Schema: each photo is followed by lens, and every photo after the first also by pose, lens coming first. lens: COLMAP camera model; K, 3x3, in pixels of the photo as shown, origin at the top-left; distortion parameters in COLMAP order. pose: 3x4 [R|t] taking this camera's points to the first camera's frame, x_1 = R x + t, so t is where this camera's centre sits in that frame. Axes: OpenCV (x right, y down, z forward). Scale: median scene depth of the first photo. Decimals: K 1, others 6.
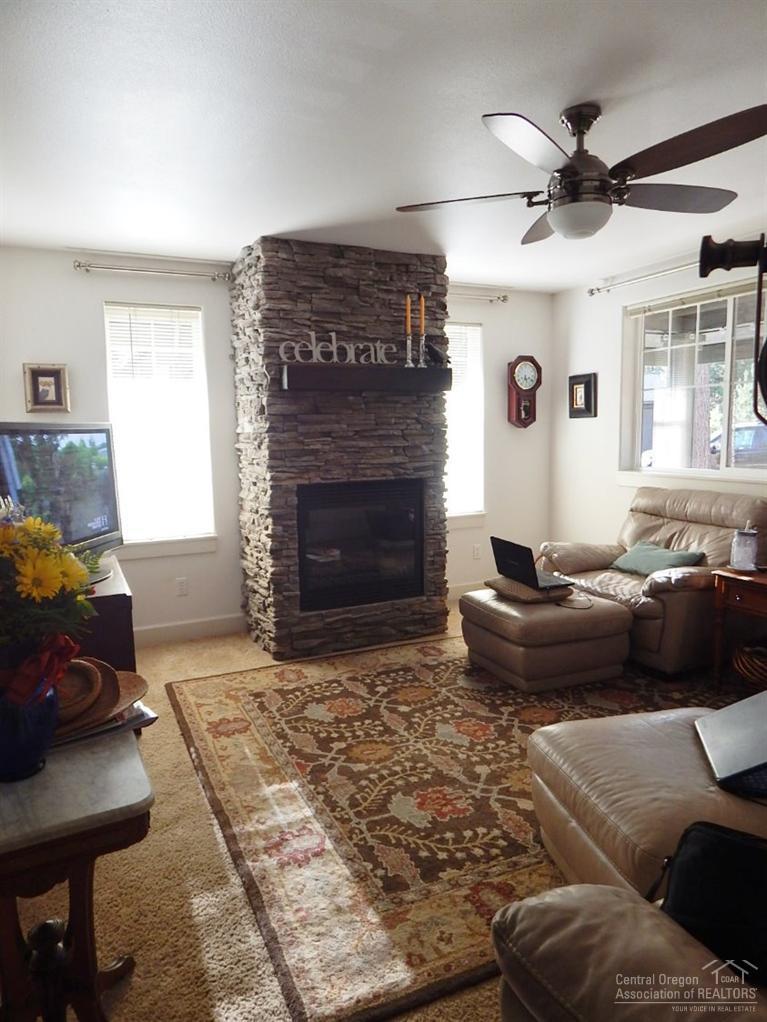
lens RADIAL K [[691.8, 0, 383.5], [0, 691.8, 511.0], [0, 0, 1]] dist [0.088267, -0.044214]
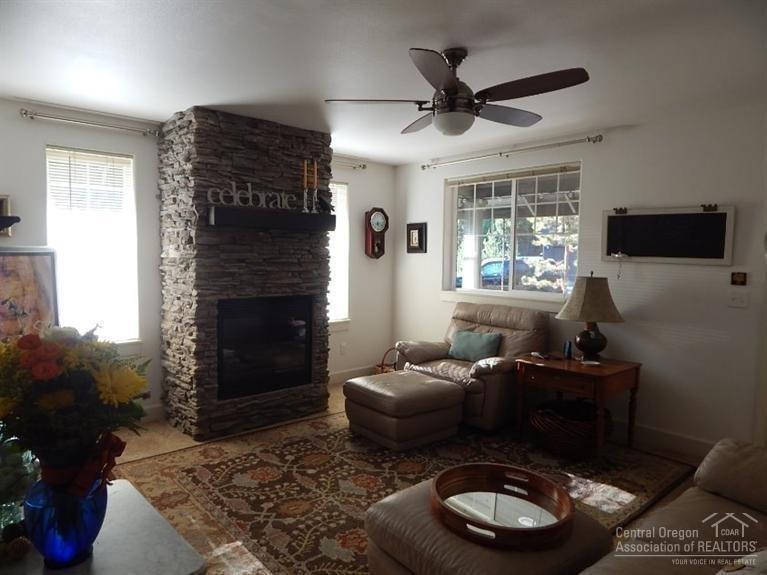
lens RADIAL K [[519.2, 0, 362.1], [0, 519.2, 292.3], [0, 0, 1]] dist [0.088267, -0.044214]
pose [[0.964118, 0.007743, 0.265363, -0.124282], [0.003704, 0.999085, -0.042607, -0.009582], [-0.265450, 0.042061, 0.963207, 0.006564]]
